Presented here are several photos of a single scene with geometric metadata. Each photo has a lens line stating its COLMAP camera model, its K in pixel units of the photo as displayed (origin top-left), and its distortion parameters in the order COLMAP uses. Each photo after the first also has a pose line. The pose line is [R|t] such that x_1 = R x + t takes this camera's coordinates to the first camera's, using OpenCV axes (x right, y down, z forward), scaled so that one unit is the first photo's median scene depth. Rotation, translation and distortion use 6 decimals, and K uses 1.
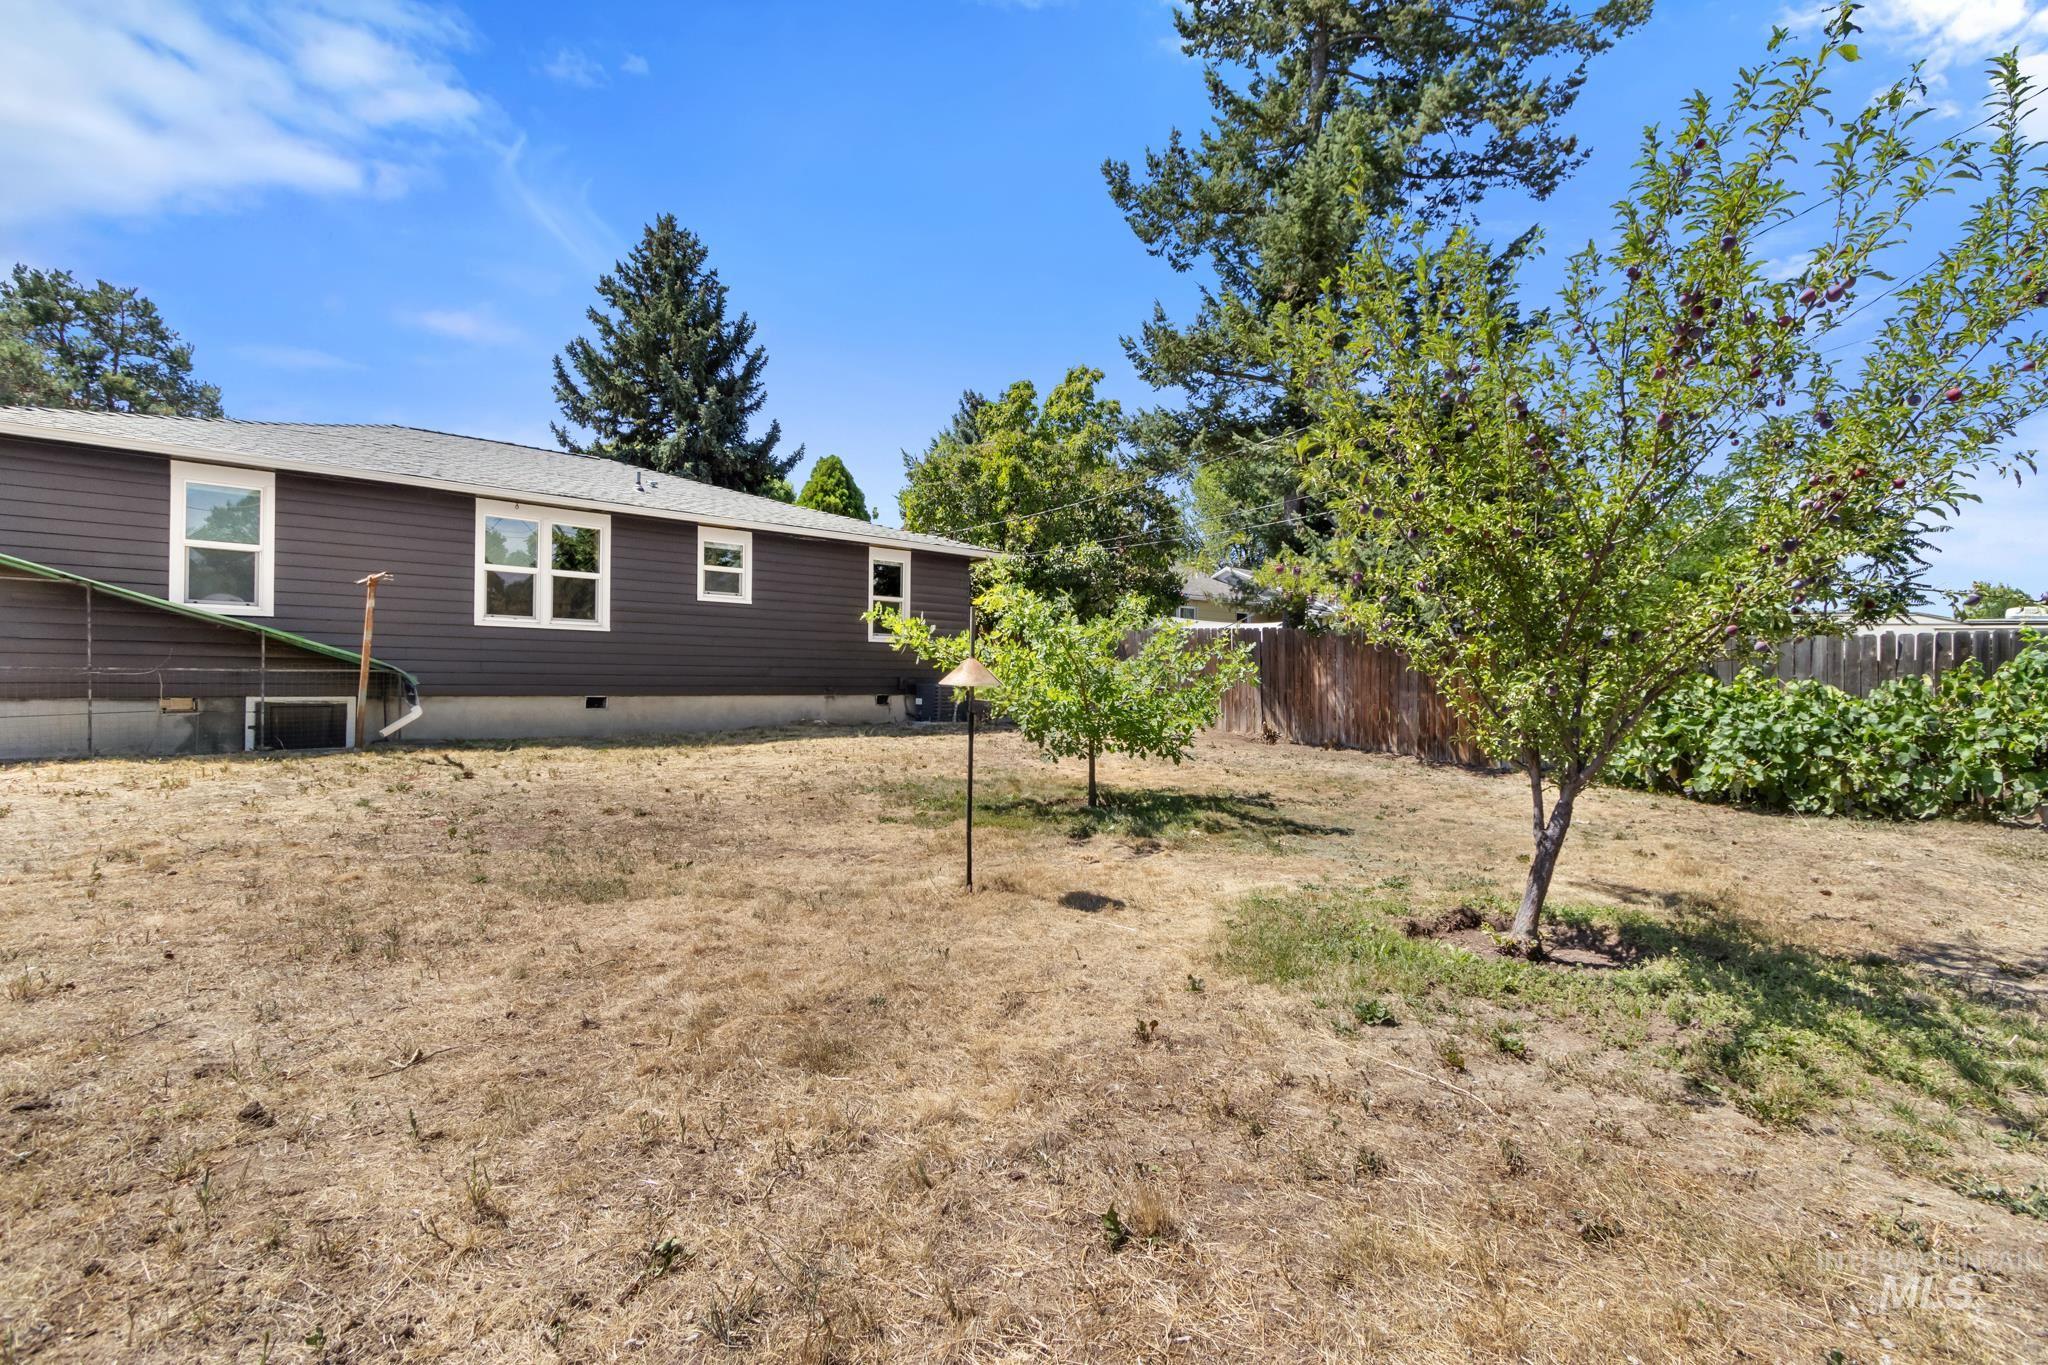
lens RADIAL K [[943.7, 0, 1024.0], [0, 943.7, 682.5], [0, 0, 1]] dist [0.020832, 0.000161]
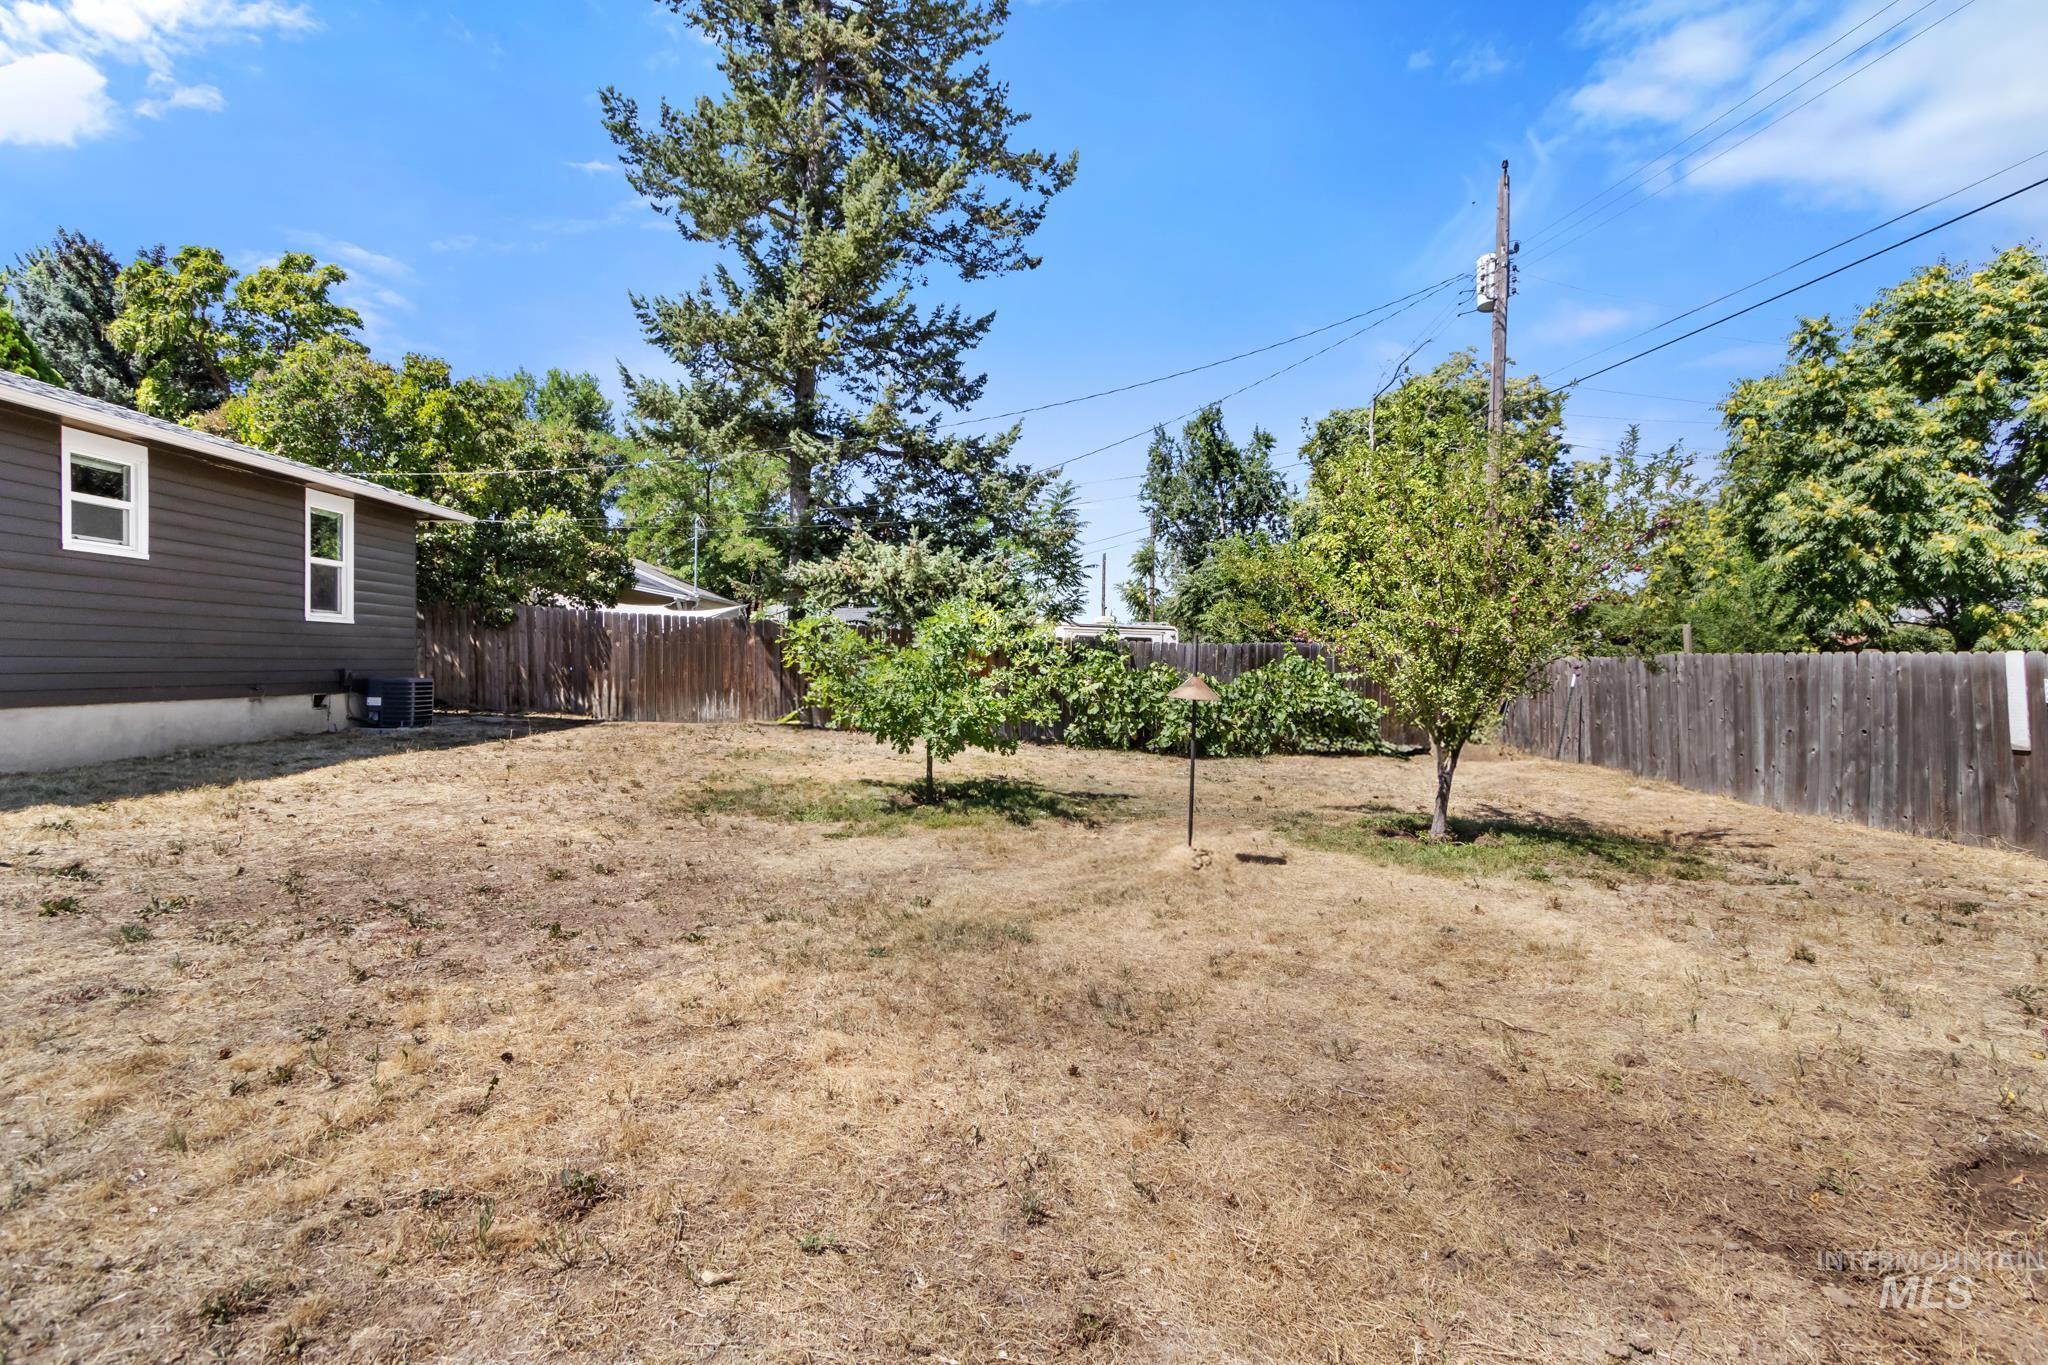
lens RADIAL K [[956.5, 0, 1023.2], [0, 956.5, 680.1], [0, 0, 1]] dist [0.008510, 0.000001]
pose [[0.666192, -0.014506, 0.745639, -0.382564], [-0.001286, 0.999787, 0.020599, -0.015240], [-0.745779, -0.014682, 0.666031, 0.117412]]
